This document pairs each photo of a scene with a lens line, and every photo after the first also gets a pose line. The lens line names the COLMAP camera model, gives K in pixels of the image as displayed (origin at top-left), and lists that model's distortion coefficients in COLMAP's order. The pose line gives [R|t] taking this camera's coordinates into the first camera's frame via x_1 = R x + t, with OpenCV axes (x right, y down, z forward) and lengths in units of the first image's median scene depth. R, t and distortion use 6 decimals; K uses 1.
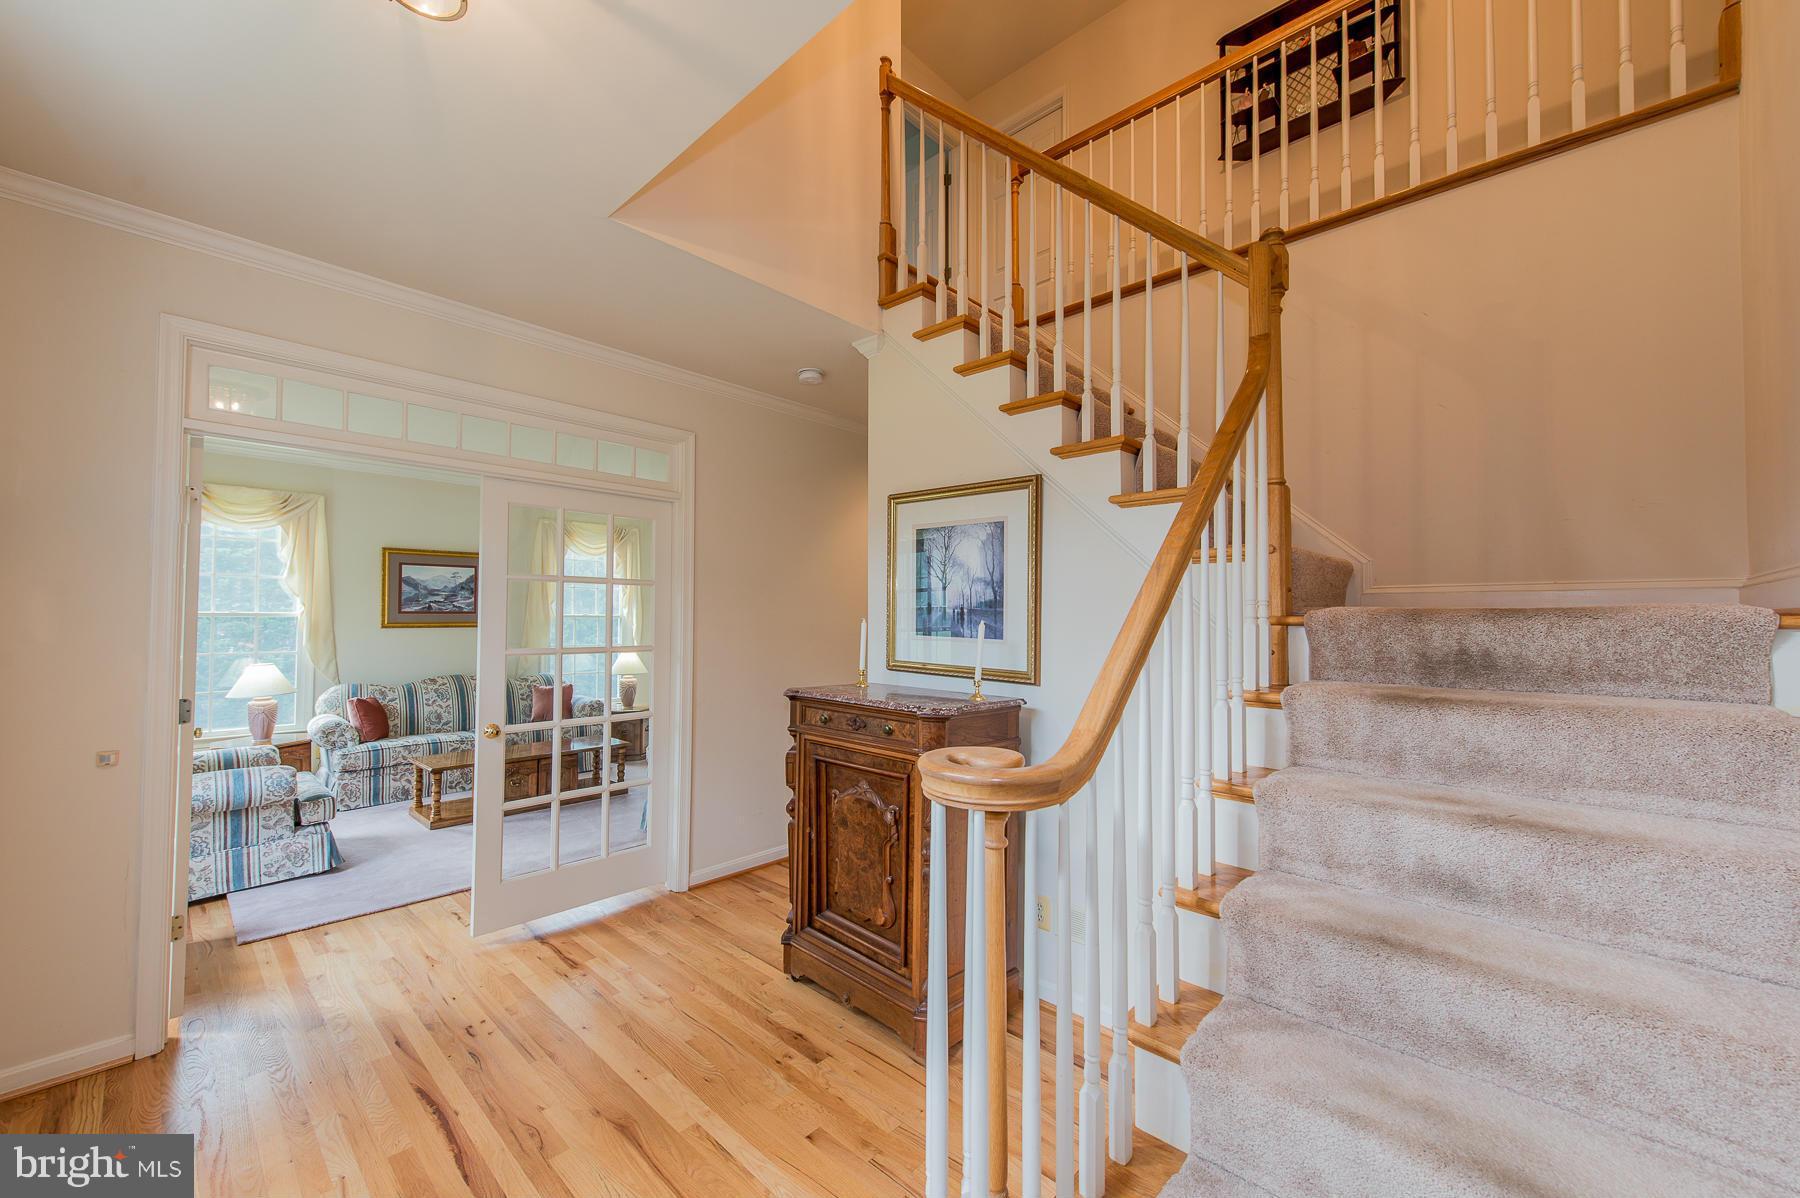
lens RADIAL K [[711.8, 0, 890.8], [0, 711.8, 603.3], [0, 0, 1]] dist [0.005779, -0.000116]
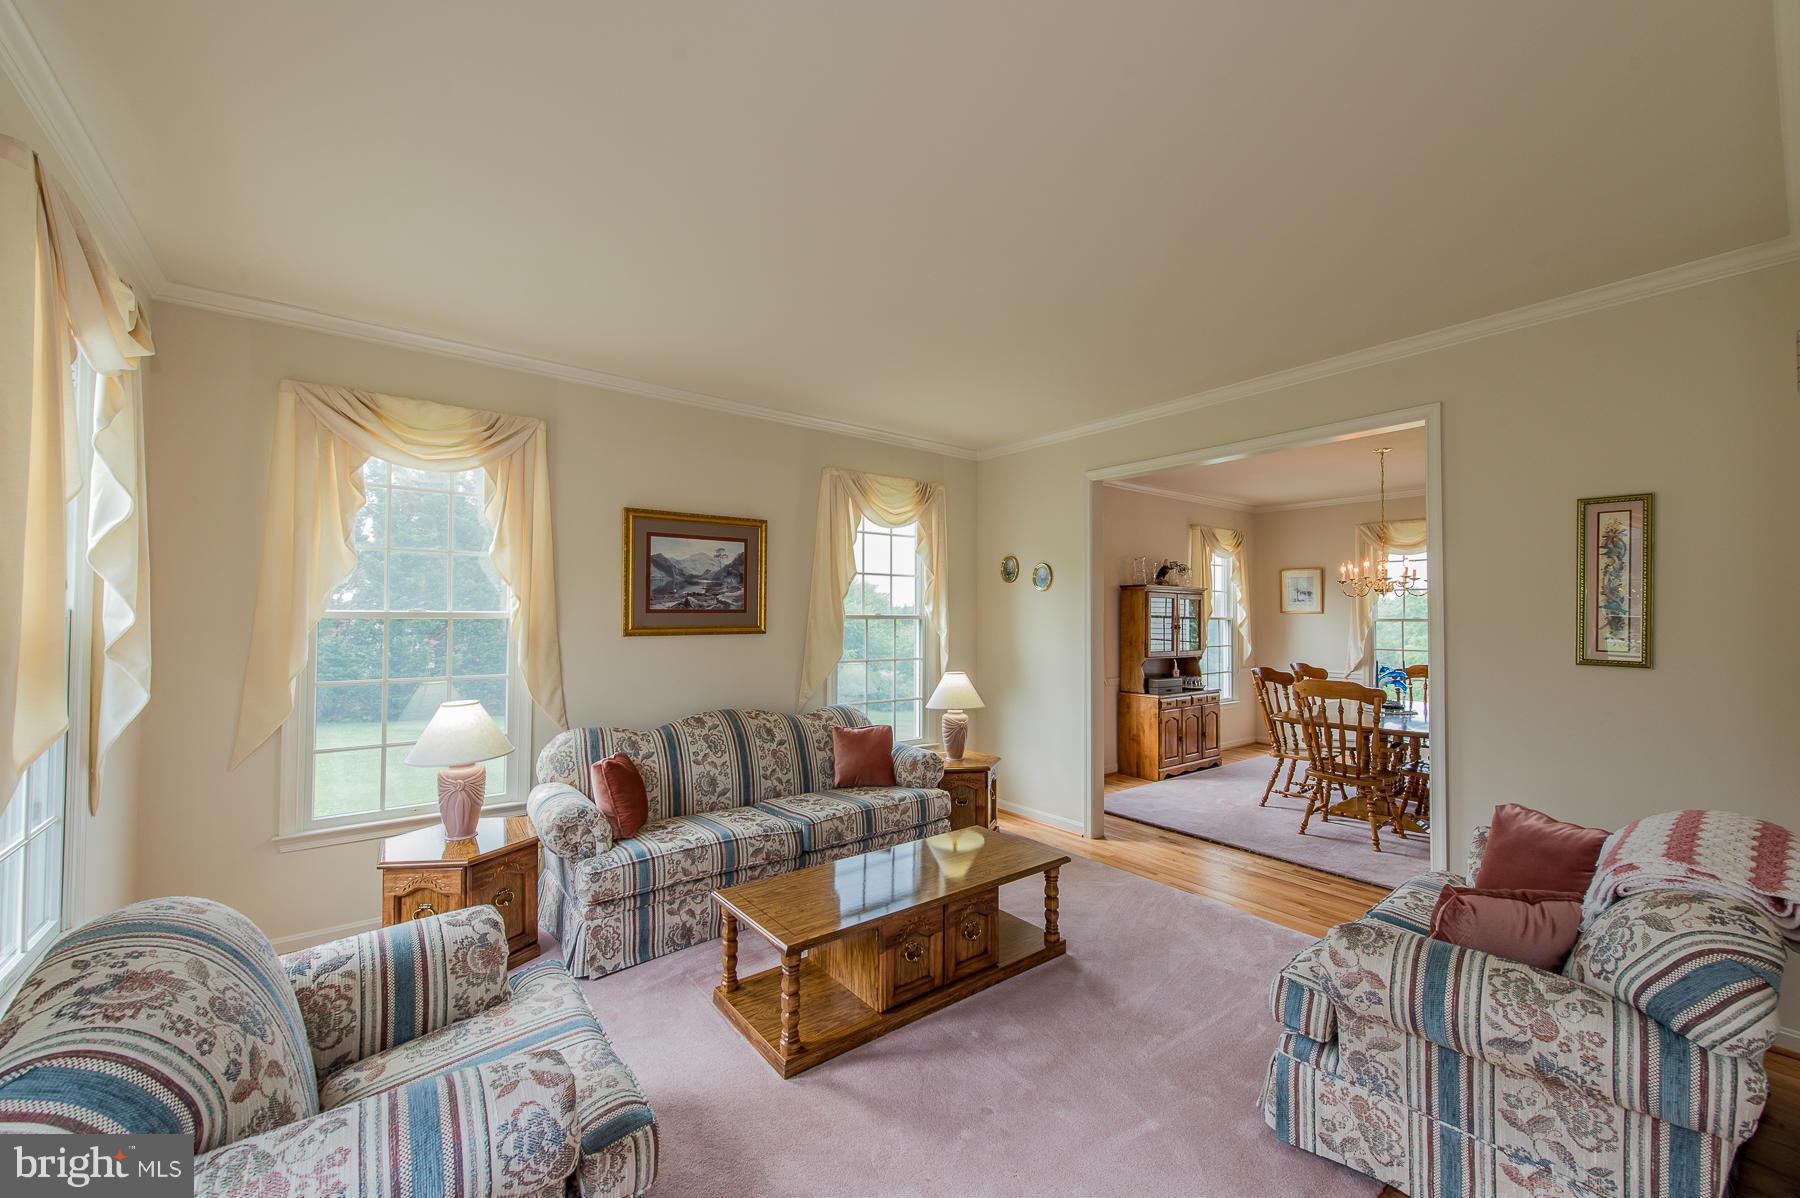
lens RADIAL K [[711.8, 0, 890.8], [0, 711.8, 603.3], [0, 0, 1]] dist [0.005779, -0.000116]
pose [[0.987307, 0.000006, -0.158821, -0.400335], [0.000650, 0.999991, 0.004076, 0.003566], [0.158820, -0.004128, 0.987299, 0.438304]]
